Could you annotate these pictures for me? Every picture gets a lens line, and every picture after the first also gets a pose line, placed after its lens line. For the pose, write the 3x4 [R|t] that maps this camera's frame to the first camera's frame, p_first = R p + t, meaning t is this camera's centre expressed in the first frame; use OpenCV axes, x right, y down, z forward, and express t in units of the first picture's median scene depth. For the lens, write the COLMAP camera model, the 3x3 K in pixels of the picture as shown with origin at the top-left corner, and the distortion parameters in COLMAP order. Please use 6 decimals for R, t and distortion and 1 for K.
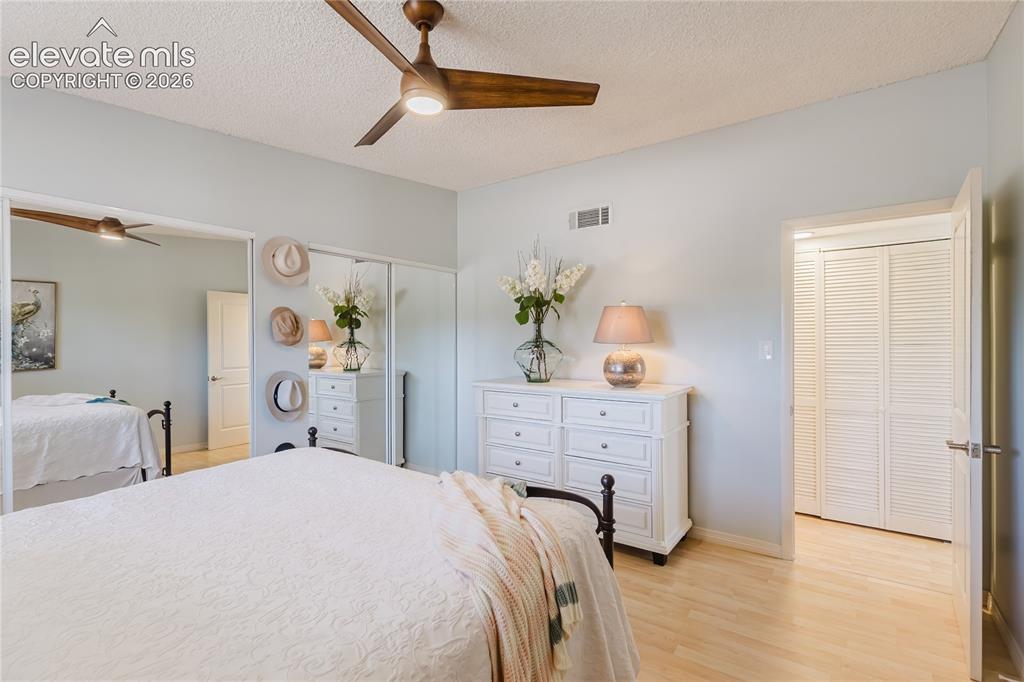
lens RADIAL K [[469.4, 0, 515.2], [0, 469.4, 340.8], [0, 0, 1]] dist [0.002378, 0.000168]
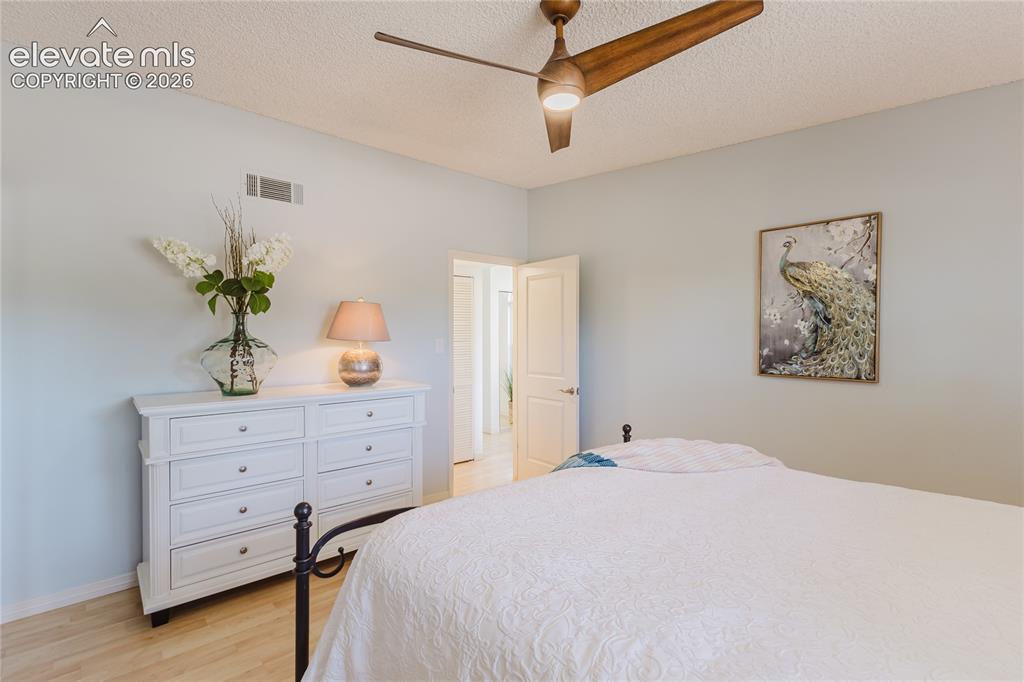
lens RADIAL K [[469.4, 0, 515.2], [0, 469.4, 340.8], [0, 0, 1]] dist [0.002378, 0.000168]
pose [[0.227930, -0.005063, 0.973664, -0.638997], [0.003767, 0.999984, 0.004318, 0.002434], [-0.973670, 0.002683, 0.227945, 0.466620]]
